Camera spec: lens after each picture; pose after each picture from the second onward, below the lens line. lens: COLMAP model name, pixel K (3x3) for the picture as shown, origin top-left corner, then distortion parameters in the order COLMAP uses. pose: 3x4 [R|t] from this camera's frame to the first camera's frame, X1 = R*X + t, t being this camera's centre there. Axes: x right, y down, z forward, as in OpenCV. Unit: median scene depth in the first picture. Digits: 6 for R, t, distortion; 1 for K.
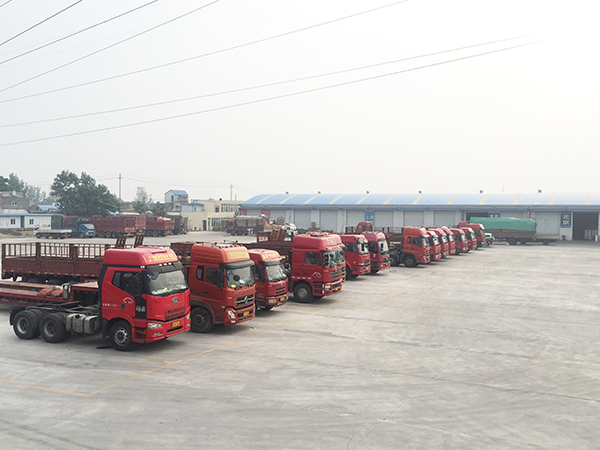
lens RADIAL K [[592.4, 0, 295.7], [0, 592.4, 229.6], [0, 0, 1]] dist [0.062750, 0.000000]
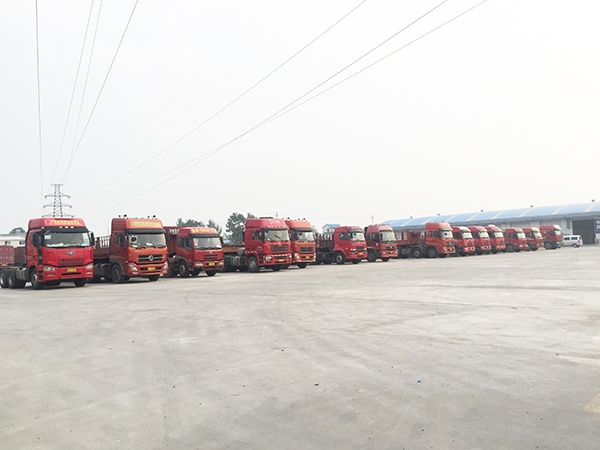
lens RADIAL K [[500.6, 0, 303.3], [0, 500.6, 227.5], [0, 0, 1]] dist [0.057304, -0.039951]
pose [[0.943930, -0.067273, -0.323218, 0.606095], [0.043606, 0.995847, -0.079922, 0.158559], [0.327252, 0.061346, 0.942944, 0.069814]]
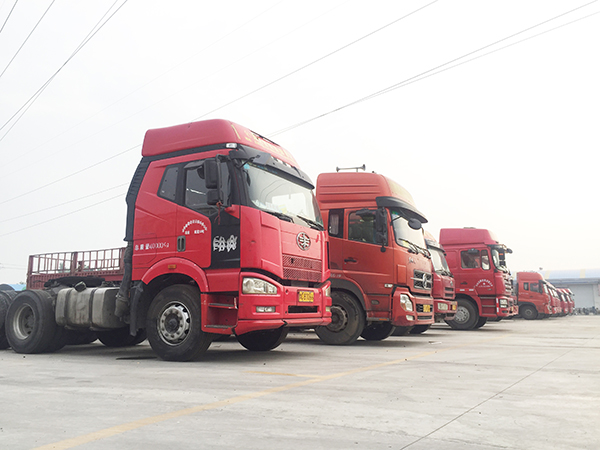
lens RADIAL K [[500.6, 0, 301.9], [0, 500.6, 224.5], [0, 0, 1]] dist [0.057304, -0.039951]
pose [[0.997240, -0.024673, -0.070029, -0.160234], [0.010128, 0.979561, -0.200892, 0.160496], [0.073554, 0.199628, 0.977107, 0.583865]]
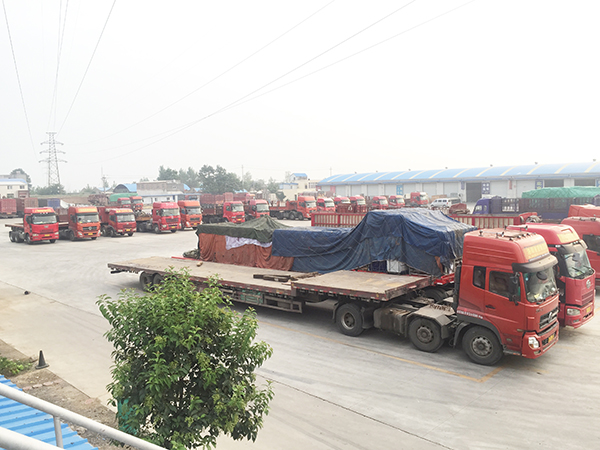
lens RADIAL K [[500.6, 0, 301.8], [0, 500.6, 222.4], [0, 0, 1]] dist [0.057304, -0.039951]
pose [[0.943210, -0.011019, -0.332015, 1.465439], [0.024436, 0.999043, 0.036263, 0.040816], [0.331298, -0.042317, 0.942577, -0.686936]]
